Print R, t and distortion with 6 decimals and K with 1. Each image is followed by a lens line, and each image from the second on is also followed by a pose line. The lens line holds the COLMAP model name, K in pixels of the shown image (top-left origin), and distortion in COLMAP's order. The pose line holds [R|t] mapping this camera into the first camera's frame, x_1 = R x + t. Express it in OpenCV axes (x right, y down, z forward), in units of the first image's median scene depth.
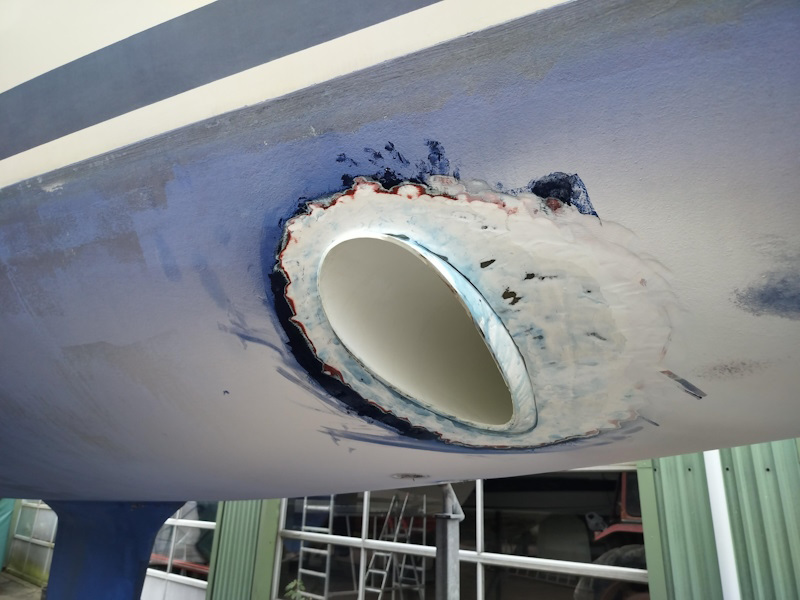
lens RADIAL K [[559.8, 0, 400.0], [0, 559.8, 300.0], [0, 0, 1]] dist [0.000118, -0.003656]
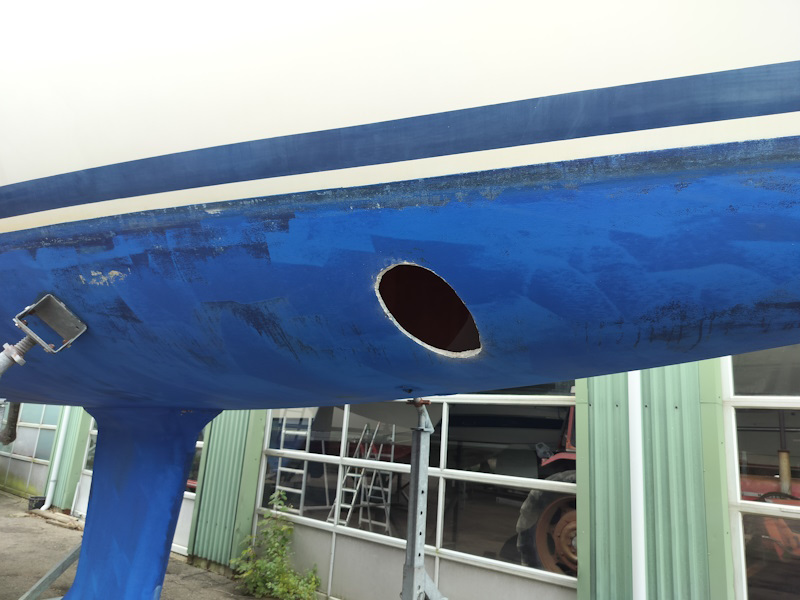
lens RADIAL K [[567.9, 0, 406.2], [0, 567.9, 301.2], [0, 0, 1]] dist [-0.000574, -0.003160]
pose [[0.997007, 0.048054, 0.060563, -0.023995], [-0.054535, 0.992395, 0.110354, -0.028955], [-0.054799, -0.113326, 0.992045, -0.147652]]
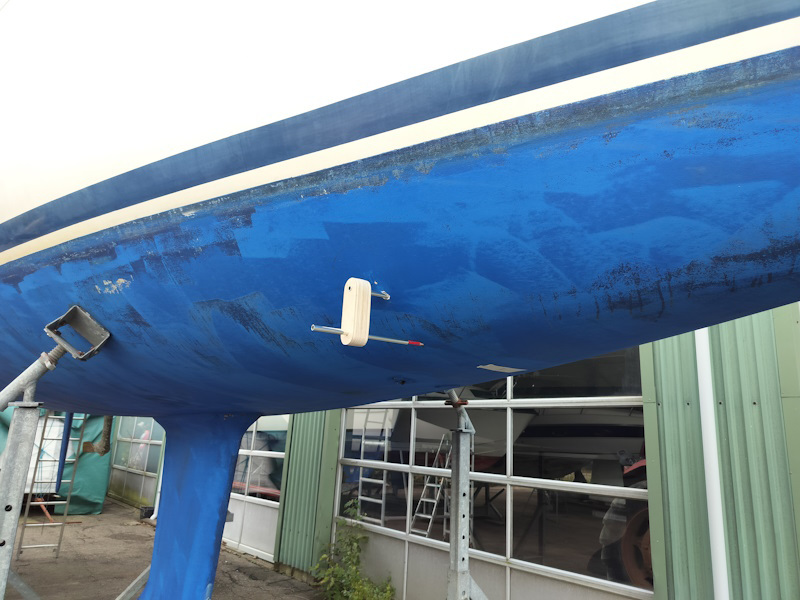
lens RADIAL K [[564.3, 0, 402.0], [0, 564.3, 299.3], [0, 0, 1]] dist [-0.002489, -0.001978]
pose [[0.994685, -0.007332, -0.102703, 0.046302], [0.016245, 0.996144, 0.086220, -0.013825], [0.101675, -0.087430, 0.990968, -0.142045]]
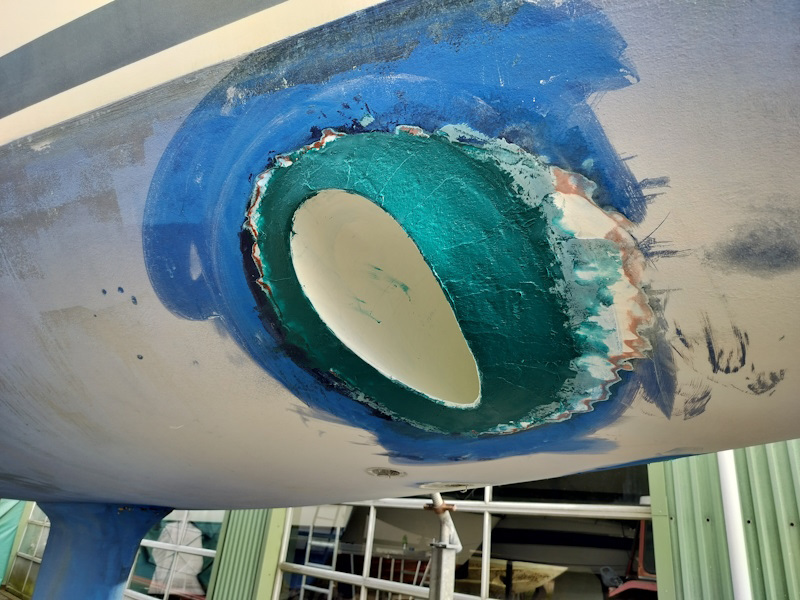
lens RADIAL K [[564.3, 0, 402.0], [0, 564.3, 299.3], [0, 0, 1]] dist [-0.002489, -0.001978]
pose [[0.997803, 0.052082, -0.040954, 0.017028], [-0.054863, 0.996038, -0.069995, 0.021097], [0.037147, 0.072088, 0.996706, 0.004635]]
